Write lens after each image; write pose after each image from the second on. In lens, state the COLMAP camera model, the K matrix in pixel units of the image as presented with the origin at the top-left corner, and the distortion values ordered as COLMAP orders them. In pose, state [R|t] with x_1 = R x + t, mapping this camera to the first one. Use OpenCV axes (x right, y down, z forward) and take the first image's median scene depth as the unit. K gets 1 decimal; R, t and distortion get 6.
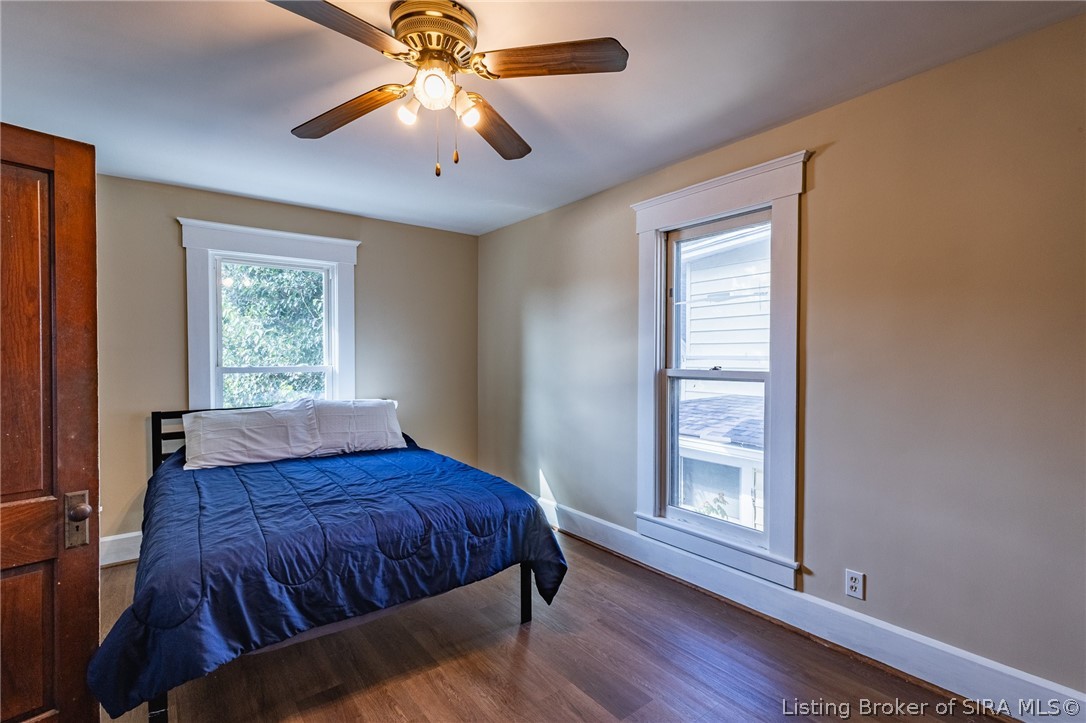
lens RADIAL K [[501.2, 0, 536.9], [0, 501.2, 362.7], [0, 0, 1]] dist [0.011812, -0.004905]
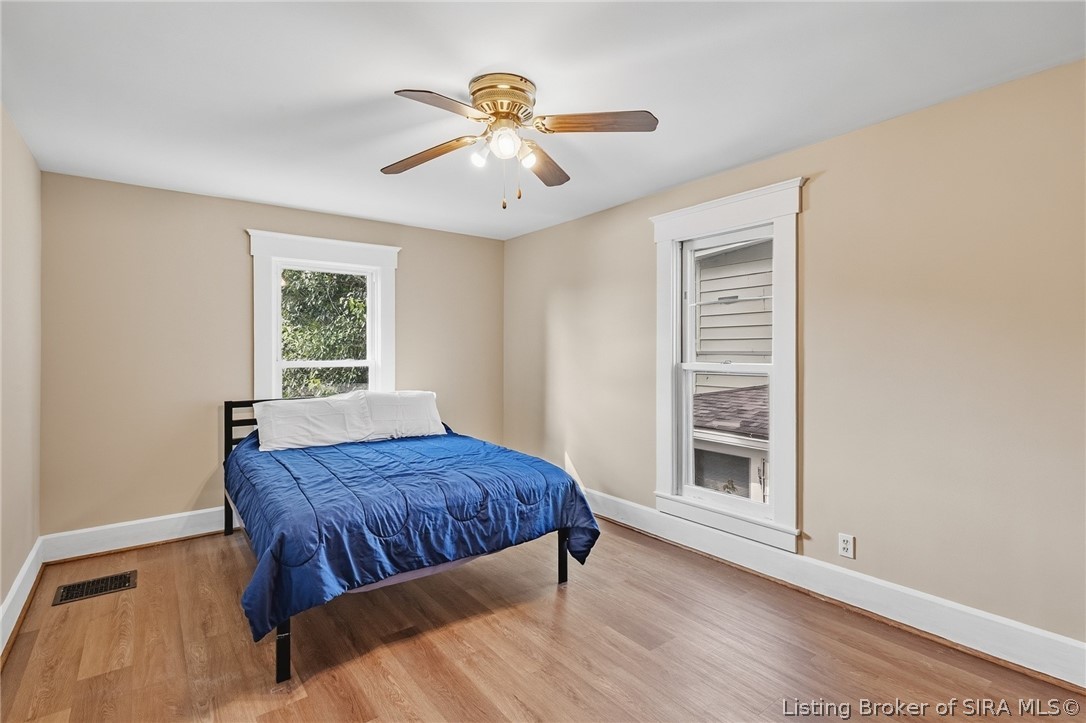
lens RADIAL K [[512.2, 0, 536.4], [0, 512.2, 348.5], [0, 0, 1]] dist [0.002659, 0.000302]
pose [[0.999957, -0.000763, -0.009207, -0.079149], [0.000589, 0.999822, -0.018869, 0.002221], [0.009219, 0.018863, 0.999780, -0.207785]]
